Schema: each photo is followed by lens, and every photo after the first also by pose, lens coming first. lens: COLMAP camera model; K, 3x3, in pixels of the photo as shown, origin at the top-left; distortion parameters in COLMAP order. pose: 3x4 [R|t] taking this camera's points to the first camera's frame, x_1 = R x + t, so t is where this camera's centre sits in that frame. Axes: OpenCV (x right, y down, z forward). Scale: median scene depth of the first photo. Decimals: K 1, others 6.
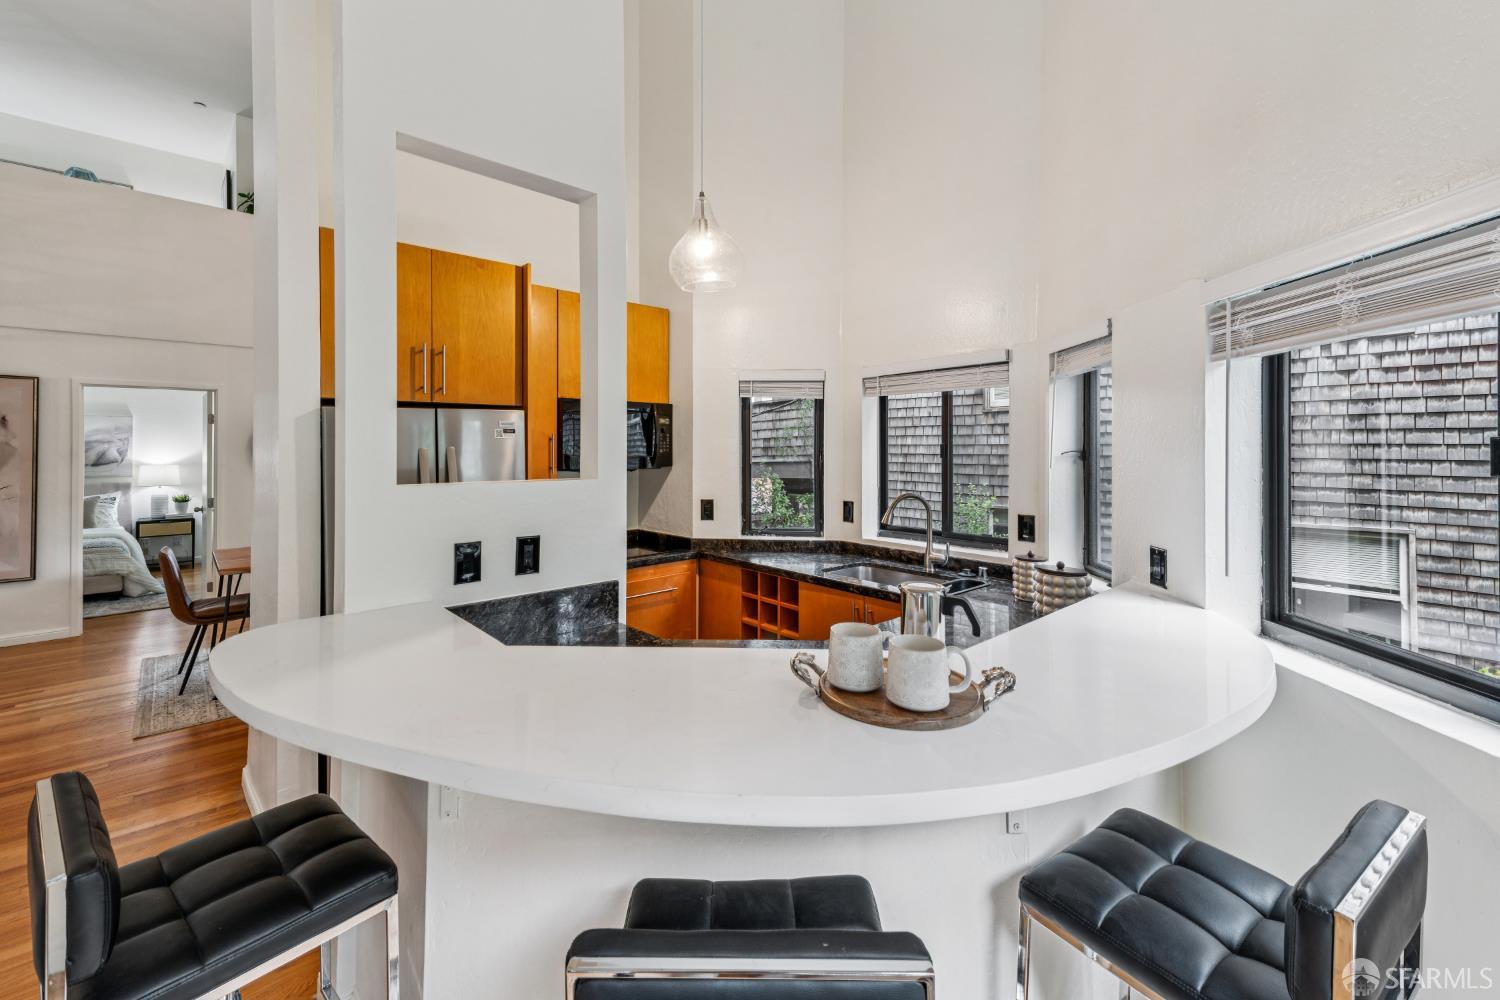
lens RADIAL K [[629.7, 0, 764.2], [0, 629.7, 443.0], [0, 0, 1]] dist [0.004416, 0.001053]
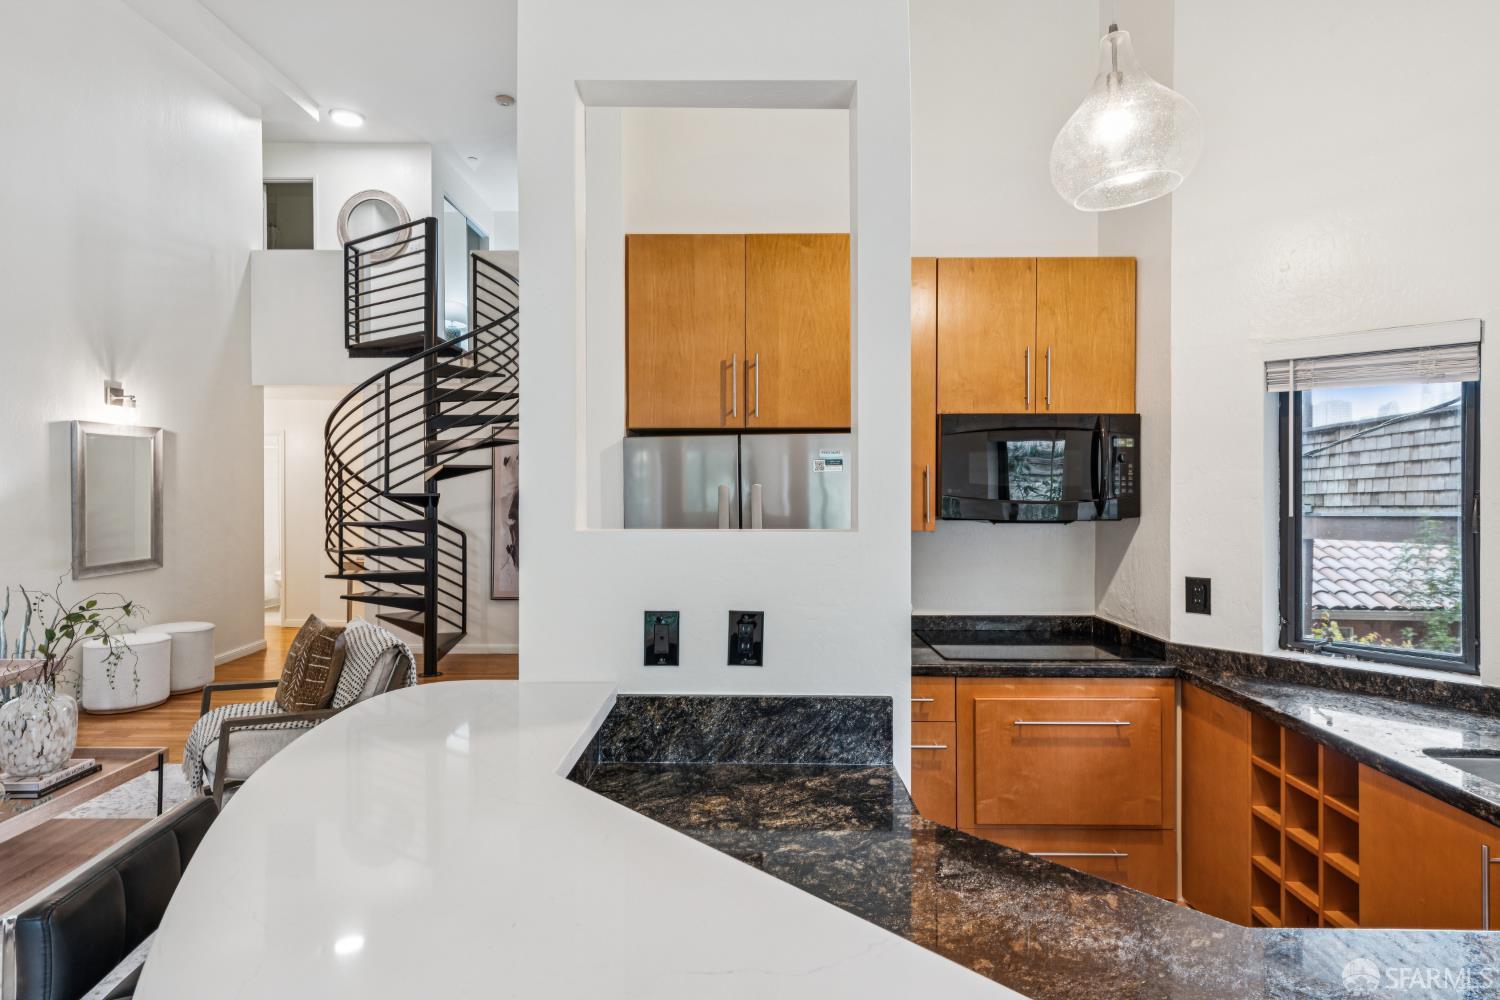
lens RADIAL K [[798.1, 0, 748.0], [0, 798.1, 491.3], [0, 0, 1]] dist [0.006945, 0.000792]
pose [[0.713118, 0.001473, -0.701042, 0.121858], [0.002992, 0.999982, 0.005145, 0.006897], [0.701037, -0.005766, 0.713101, 0.195747]]
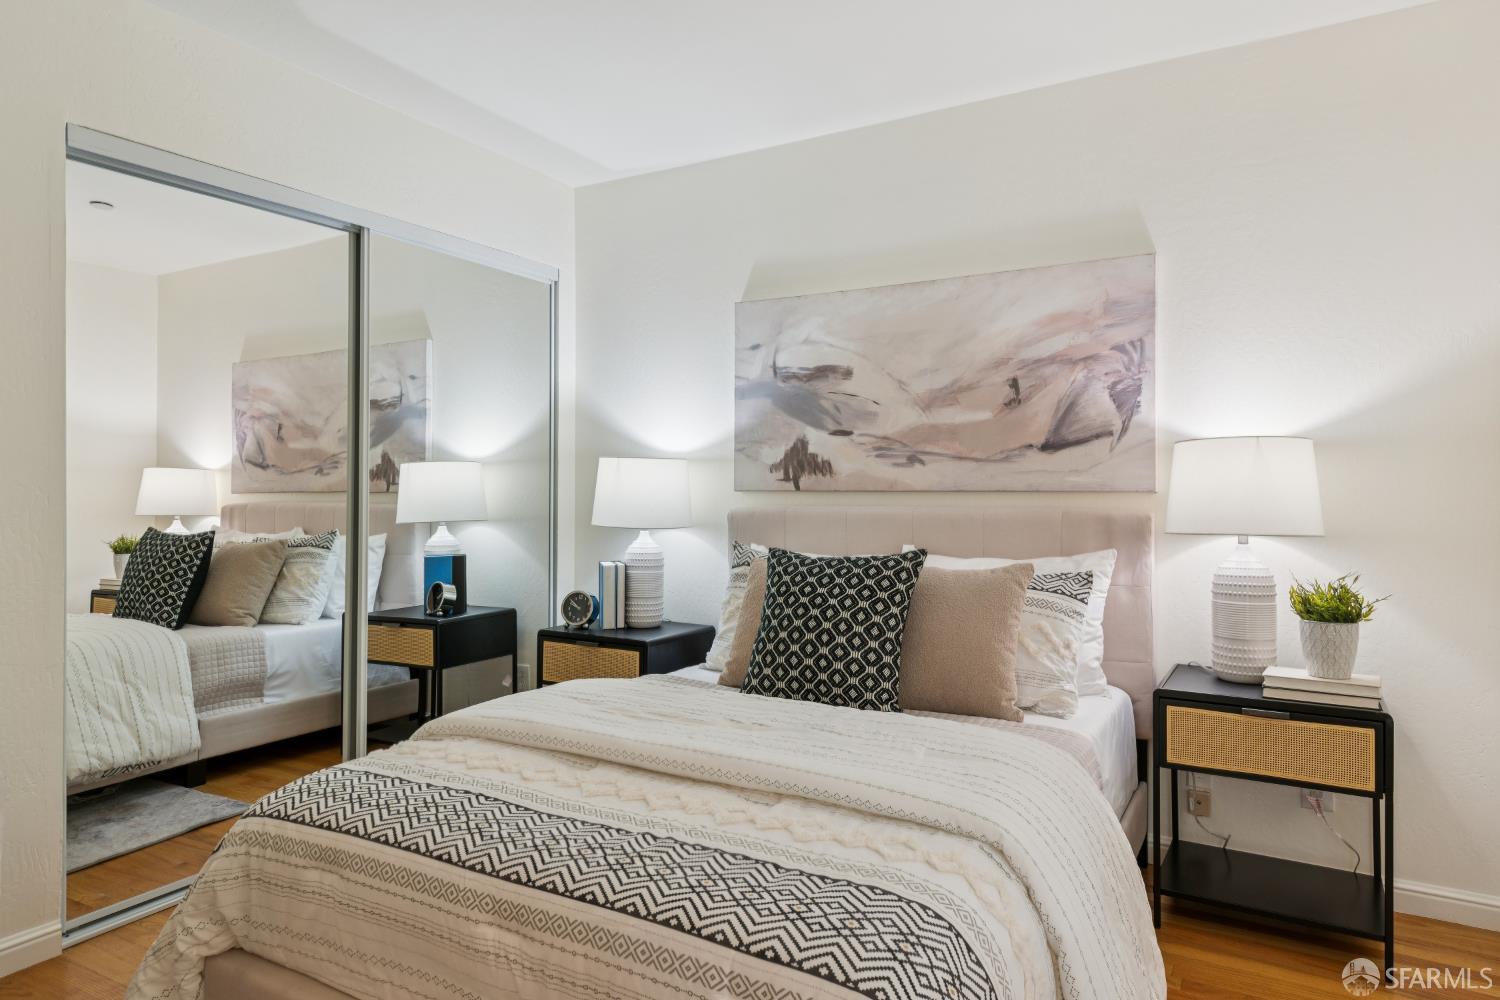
lens RADIAL K [[911.6, 0, 756.2], [0, 911.6, 480.8], [0, 0, 1]] dist [0.015867, 0.001177]
pose [[0.281367, -0.009959, -0.959549, -1.273177], [0.002308, 0.999950, -0.009702, 0.094586], [0.959597, 0.000515, 0.281376, 1.367368]]
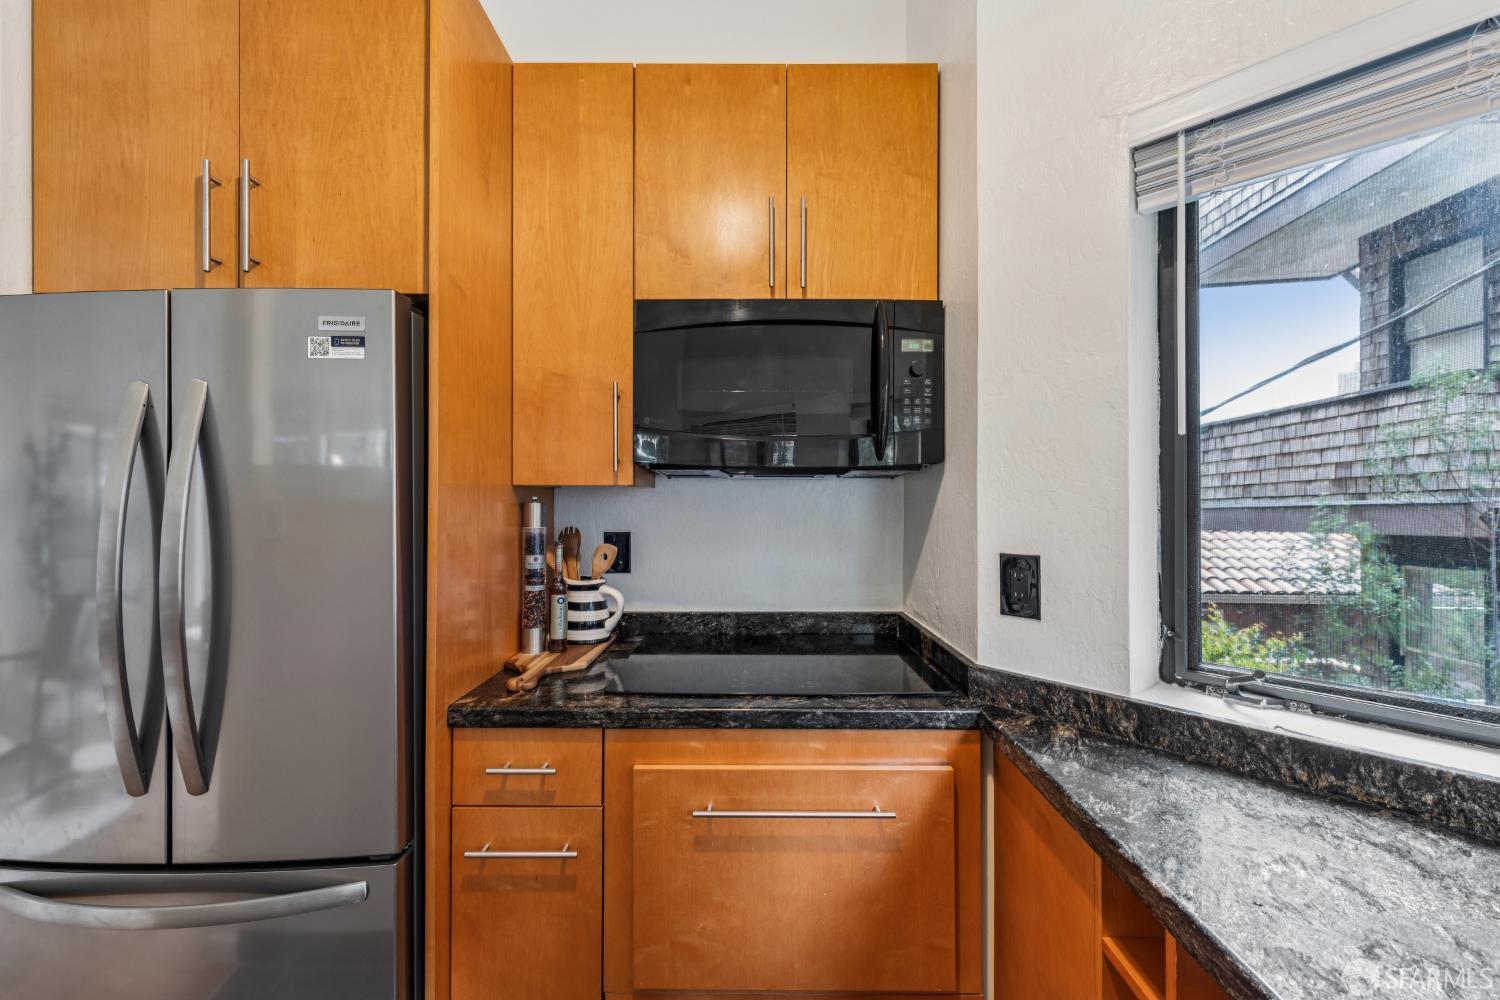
lens RADIAL K [[629.7, 0, 747.6], [0, 629.7, 493.2], [0, 0, 1]] dist [0.004416, 0.001053]
pose [[0.719647, -0.003757, -0.694330, 0.034404], [0.001749, 0.999992, -0.003599, 0.056946], [0.694338, 0.001375, 0.719648, 0.644897]]
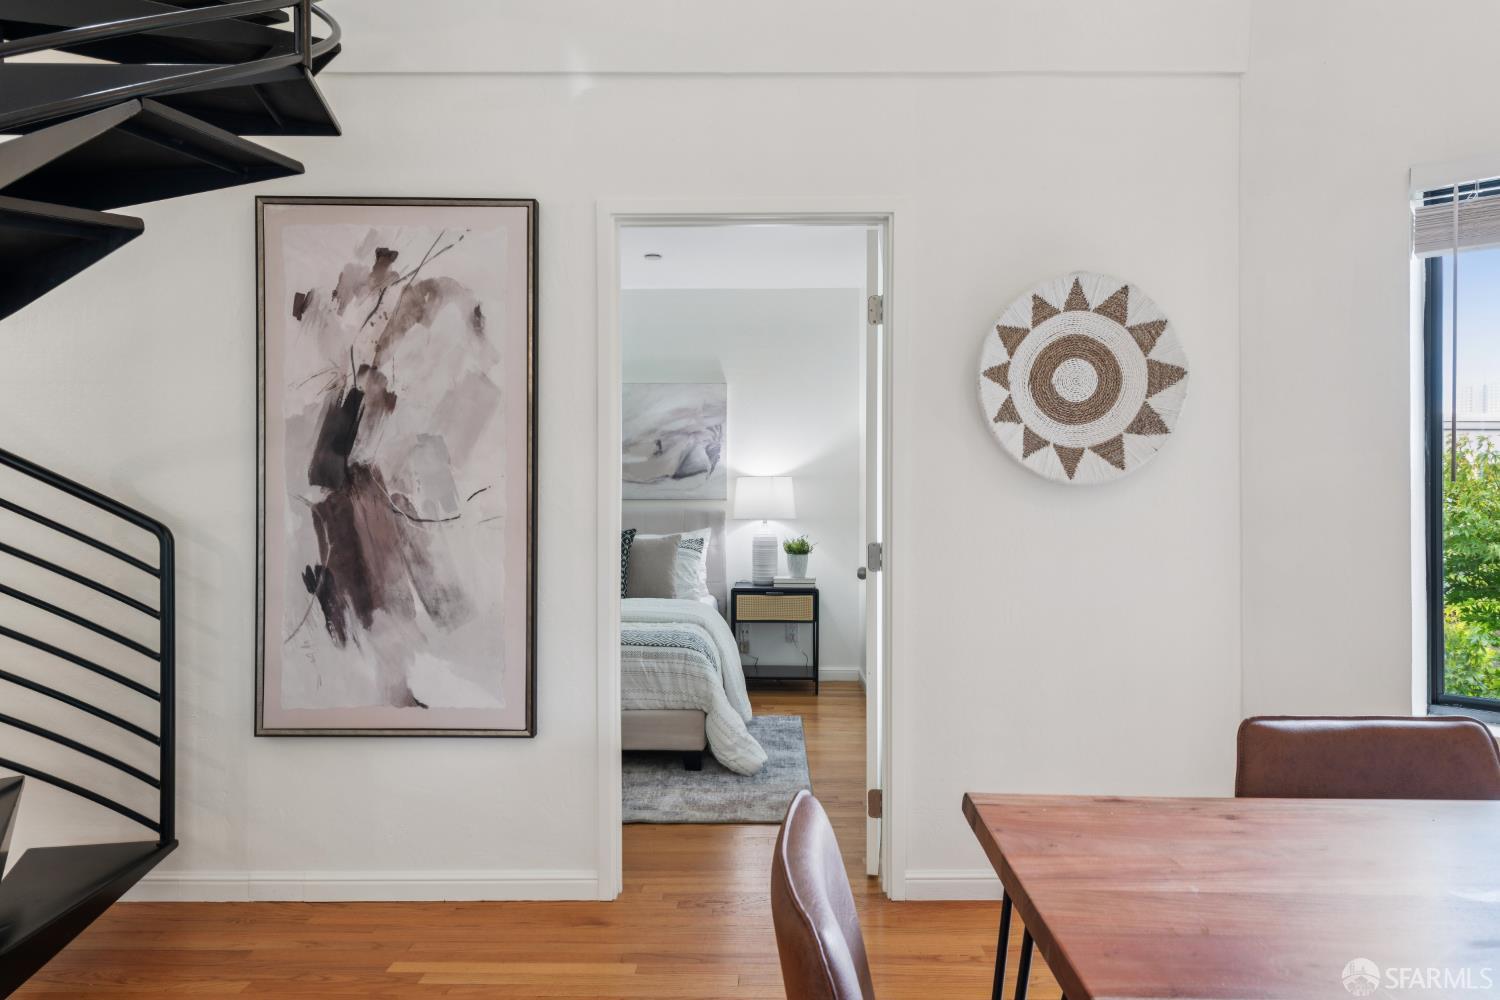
lens RADIAL K [[1009.4, 0, 745.7], [0, 1009.4, 496.6], [0, 0, 1]] dist [0.021763, -0.001288]
pose [[0.714410, 0.005228, -0.699708, -0.756053], [0.003009, 0.999940, 0.010544, 0.076442], [0.699721, -0.009638, 0.714351, 0.778079]]
